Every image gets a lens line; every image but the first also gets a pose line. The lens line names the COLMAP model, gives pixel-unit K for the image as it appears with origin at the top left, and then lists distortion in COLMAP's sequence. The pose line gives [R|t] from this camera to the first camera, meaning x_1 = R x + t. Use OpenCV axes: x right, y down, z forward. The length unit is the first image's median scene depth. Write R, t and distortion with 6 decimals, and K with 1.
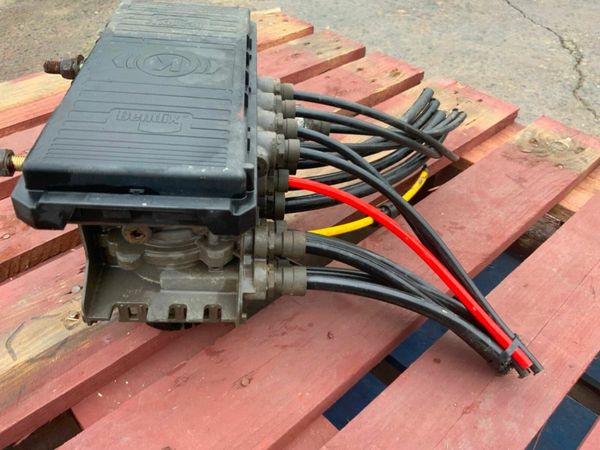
lens RADIAL K [[507.0, 0, 300.0], [0, 507.0, 225.0], [0, 0, 1]] dist [0.039356, -0.094488]
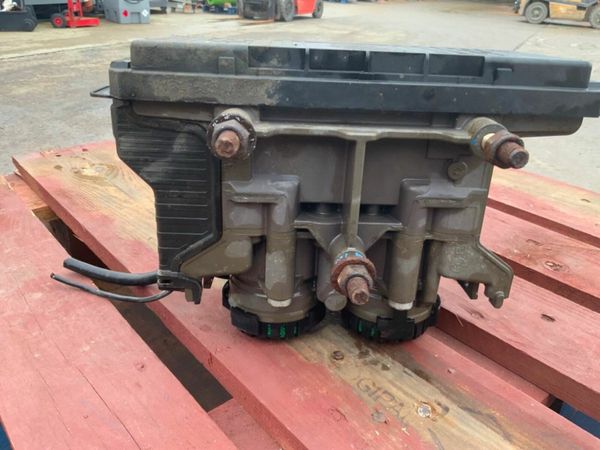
lens RADIAL K [[497.8, 0, 300.0], [0, 497.8, 225.0], [0, 0, 1]] dist [0.033140, -0.084254]
pose [[0.029943, -0.469252, 0.882556, -1.047660], [0.629956, 0.694385, 0.347829, -0.406109], [-0.776053, 0.545557, 0.316400, 0.835563]]
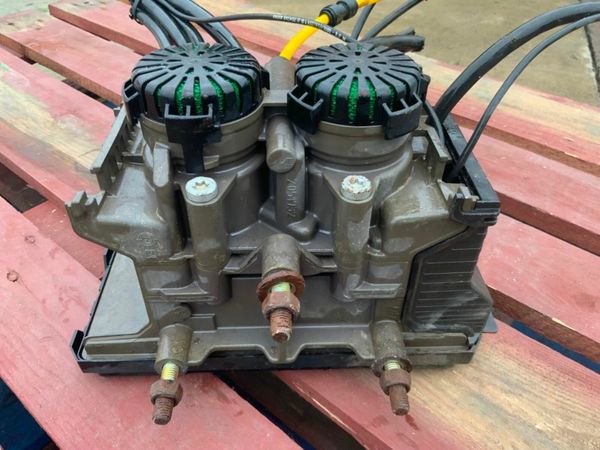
lens RADIAL K [[510.4, 0, 300.0], [0, 510.4, 225.0], [0, 0, 1]] dist [-0.021849, -0.006682]
pose [[0.121868, 0.634040, -0.763637, 0.705854], [-0.660562, 0.626053, 0.414387, -0.602620], [0.740815, 0.453929, 0.495118, 0.847032]]
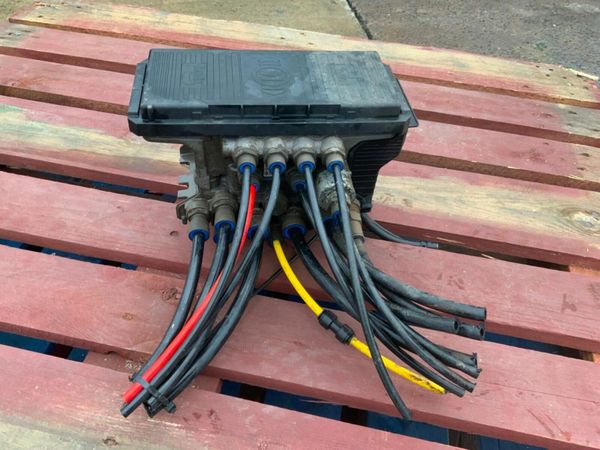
lens RADIAL K [[497.8, 0, 300.0], [0, 497.8, 225.0], [0, 0, 1]] dist [0.033140, -0.084254]
pose [[0.589377, 0.573343, -0.569133, 0.867916], [-0.566283, 0.795646, 0.215106, -0.185522], [0.576158, 0.195512, 0.793610, -0.138756]]
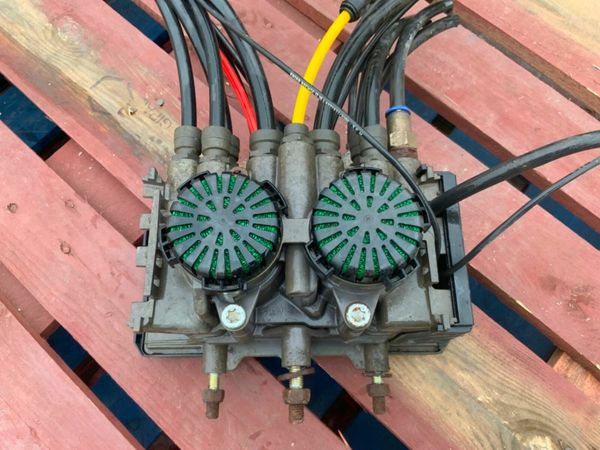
lens RADIAL K [[507.0, 0, 300.0], [0, 507.0, 225.0], [0, 0, 1]] dist [0.039356, -0.094488]
pose [[0.094904, 0.938200, -0.332827, 0.307297], [-0.662510, 0.309069, 0.682318, -0.950029], [0.743017, 0.155747, 0.650898, 0.579960]]
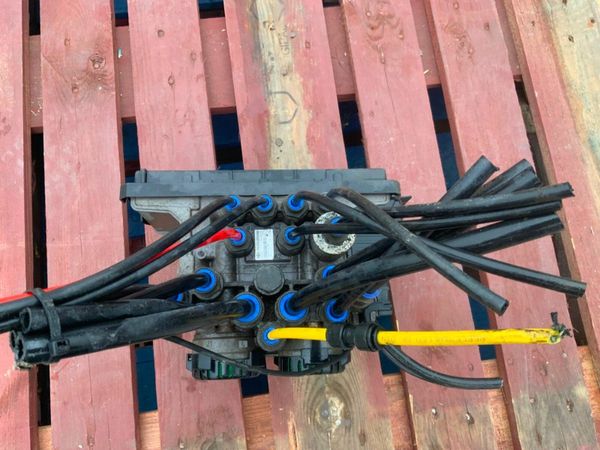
lens RADIAL K [[507.0, 0, 300.0], [0, 507.0, 225.0], [0, 0, 1]] dist [0.039356, -0.094488]
pose [[-0.573230, 0.790697, -0.214953, 0.404591], [-0.584812, -0.211046, 0.783233, -1.427684], [0.573935, 0.574680, 0.583388, 0.495005]]
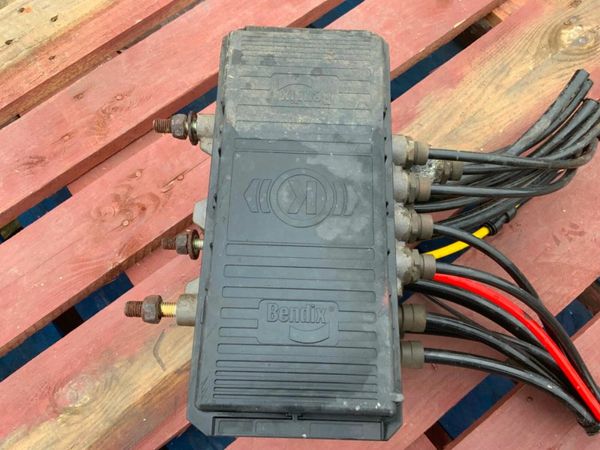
lens RADIAL K [[507.0, 0, 300.0], [0, 507.0, 225.0], [0, 0, 1]] dist [0.039356, -0.094488]
pose [[0.993193, 0.060145, -0.099752, -0.146442], [-0.004142, 0.874071, 0.485781, -0.618797], [0.116408, -0.482061, 0.868370, 0.161189]]
